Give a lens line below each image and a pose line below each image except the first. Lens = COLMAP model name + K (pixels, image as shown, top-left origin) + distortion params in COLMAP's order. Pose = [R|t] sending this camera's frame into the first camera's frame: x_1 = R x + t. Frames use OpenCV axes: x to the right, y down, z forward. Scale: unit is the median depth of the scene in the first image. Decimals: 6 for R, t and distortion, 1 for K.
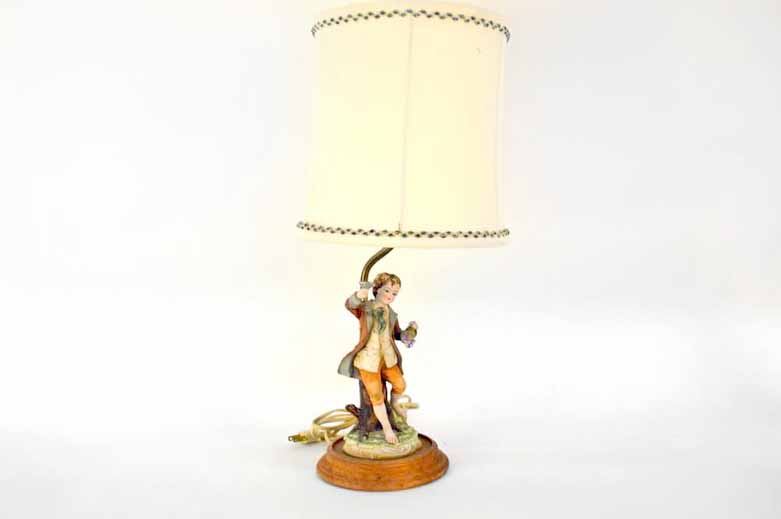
lens RADIAL K [[750.9, 0, 388.9], [0, 750.9, 259.1], [0, 0, 1]] dist [-0.106643, 0.000000]
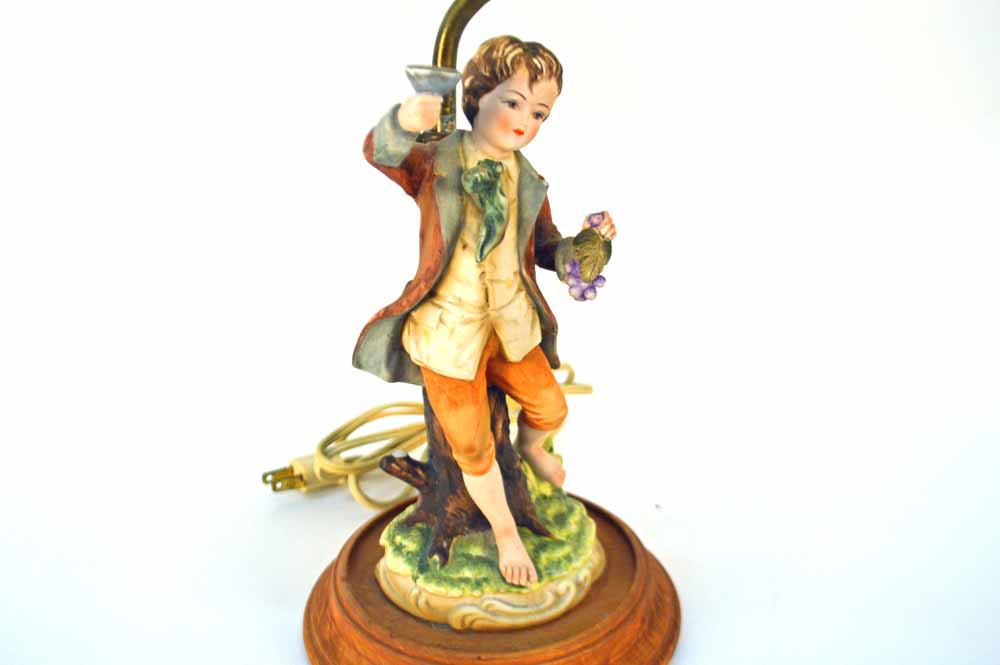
lens RADIAL K [[961.5, 0, 499.4], [0, 961.5, 336.9], [0, 0, 1]] dist [-0.106643, 0.000000]
pose [[0.999115, 0.027989, -0.031386, 0.006130], [-0.017726, 0.957102, 0.289209, 0.022447], [0.038134, -0.288397, 0.956751, 0.625584]]
